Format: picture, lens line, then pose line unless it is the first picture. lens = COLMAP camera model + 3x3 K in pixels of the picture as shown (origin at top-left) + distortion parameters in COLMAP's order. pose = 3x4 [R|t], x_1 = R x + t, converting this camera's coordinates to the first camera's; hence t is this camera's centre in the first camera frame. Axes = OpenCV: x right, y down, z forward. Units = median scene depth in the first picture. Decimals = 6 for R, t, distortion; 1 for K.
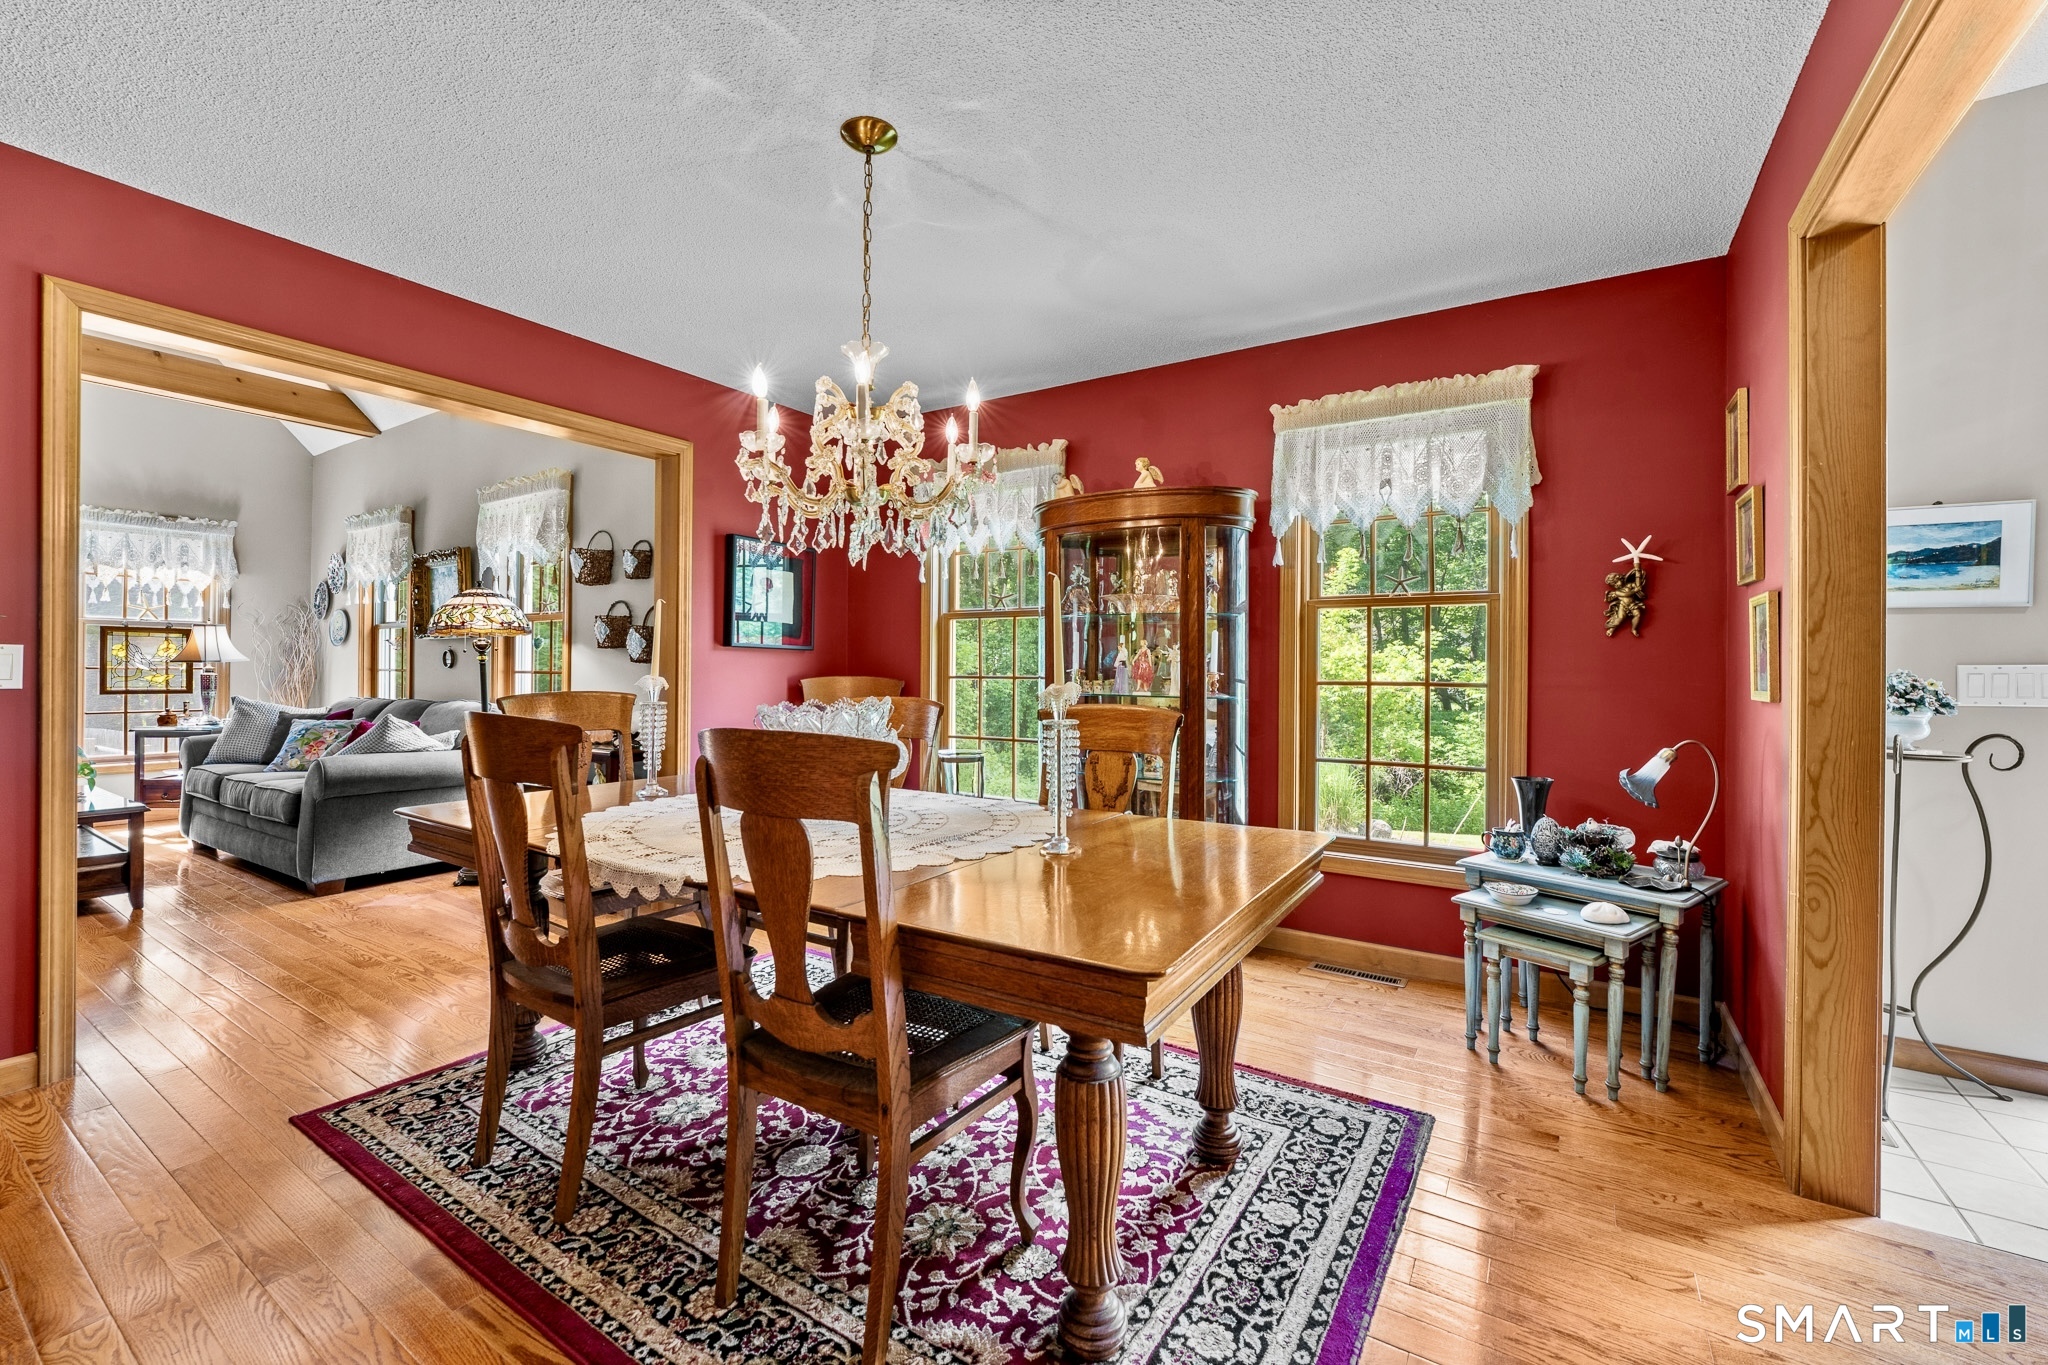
lens RADIAL K [[835.6, 0, 1032.2], [0, 835.6, 672.0], [0, 0, 1]] dist [0.007324, -0.000044]
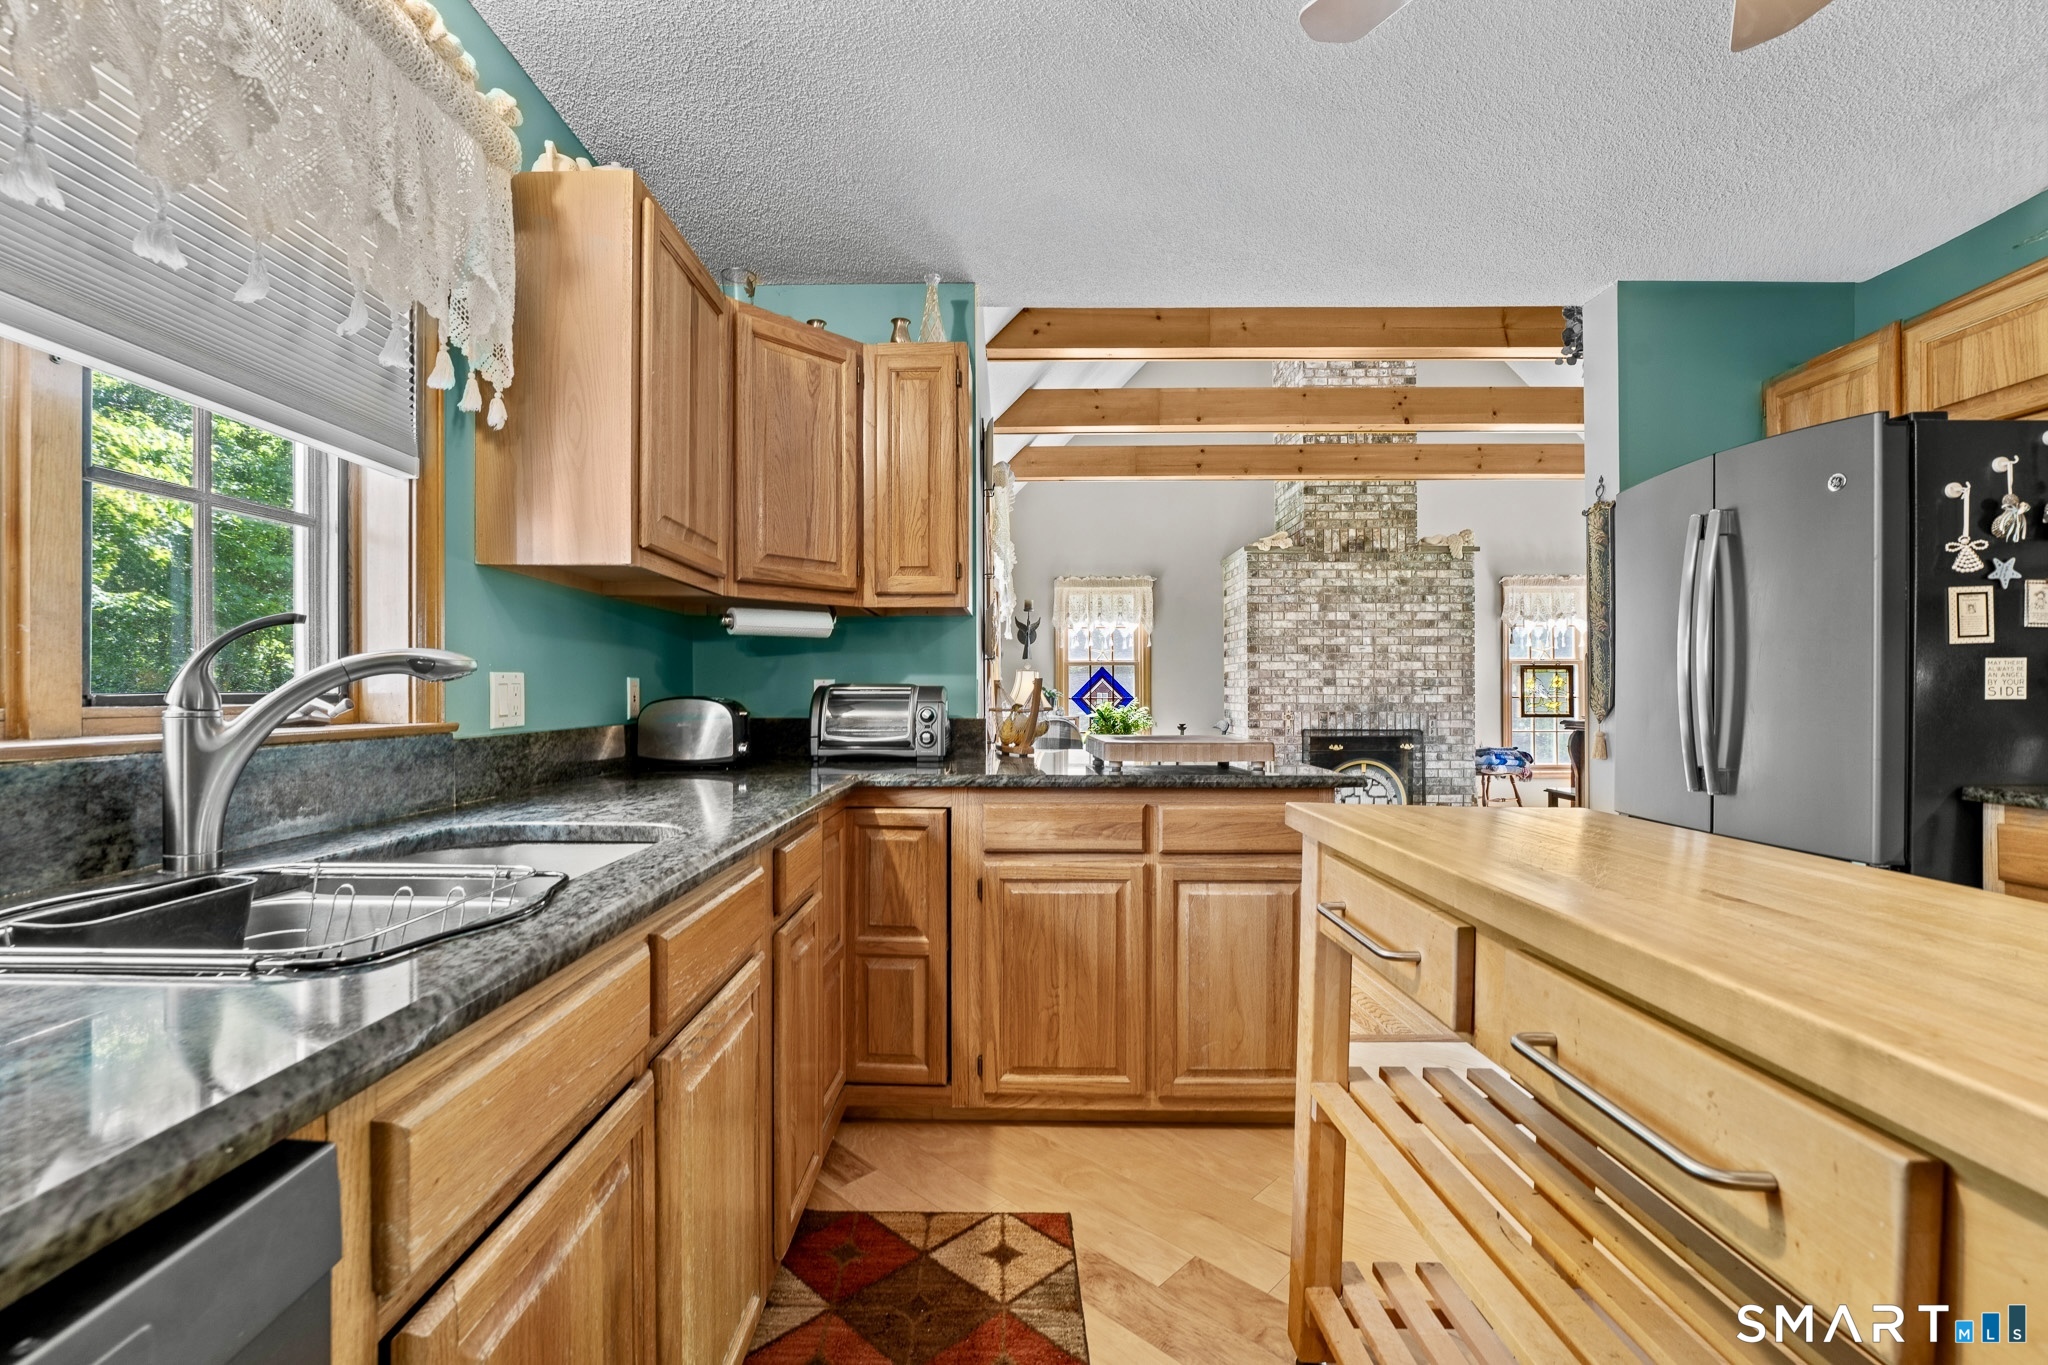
lens RADIAL K [[883.6, 0, 1027.2], [0, 883.6, 695.5], [0, 0, 1]] dist [0.000582, -0.000154]
pose [[0.552744, -0.008026, -0.833313, -0.778781], [0.005993, 0.999966, -0.005656, -0.008806], [0.833330, -0.001867, 0.552773, -0.816058]]
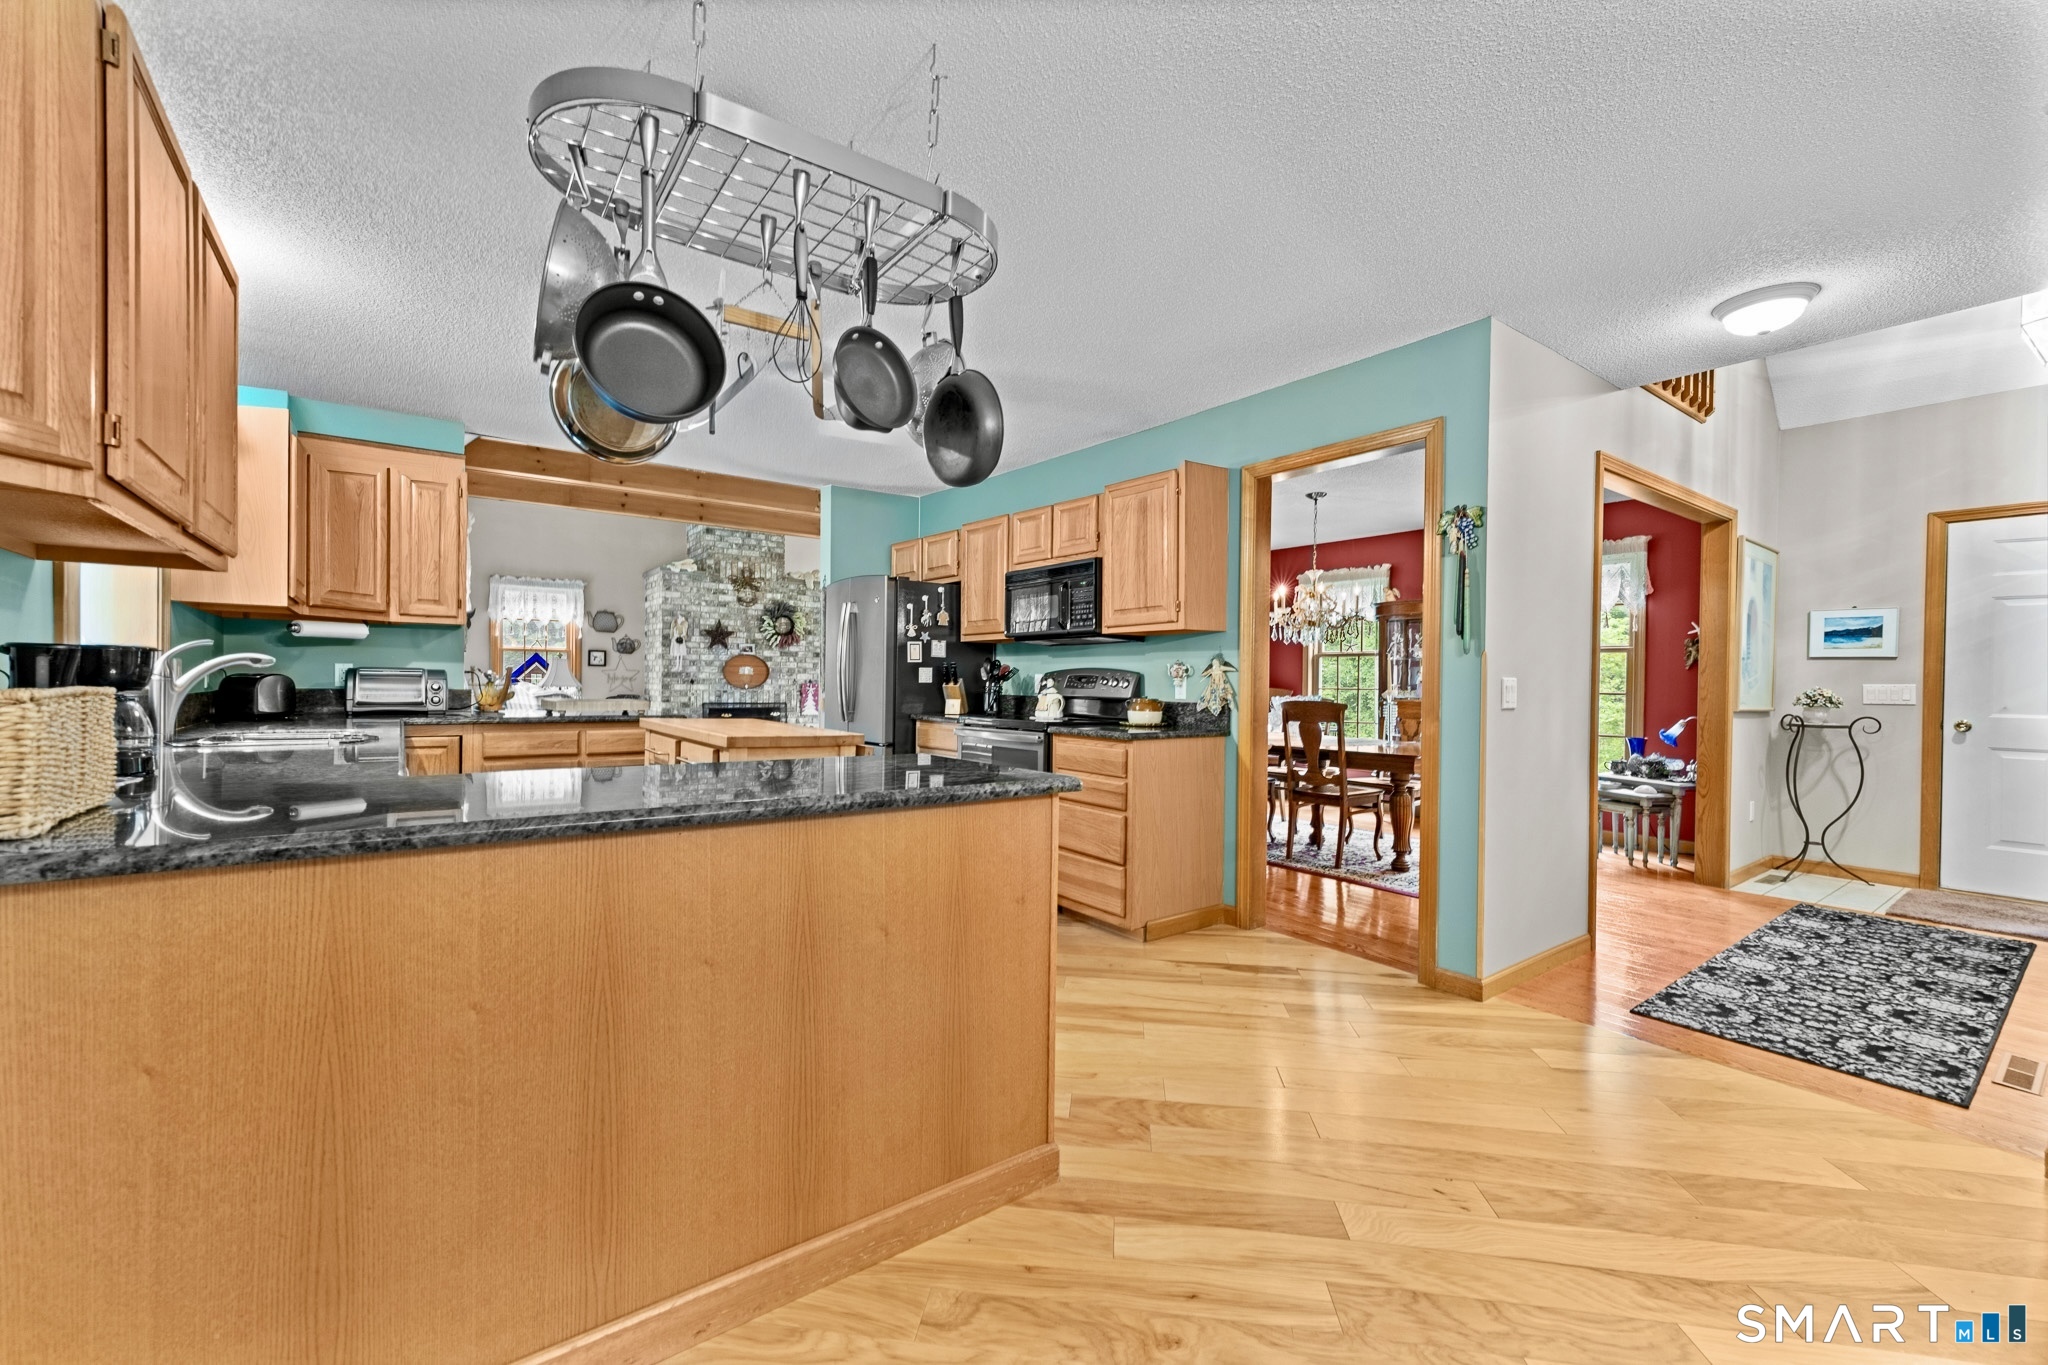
lens RADIAL K [[835.6, 0, 1008.1], [0, 835.6, 686.1], [0, 0, 1]] dist [0.007324, -0.000044]
pose [[0.931017, 0.004508, -0.364948, -0.094547], [-0.003654, 0.999989, 0.003030, -0.003402], [0.364958, -0.001488, 0.931023, -1.427181]]
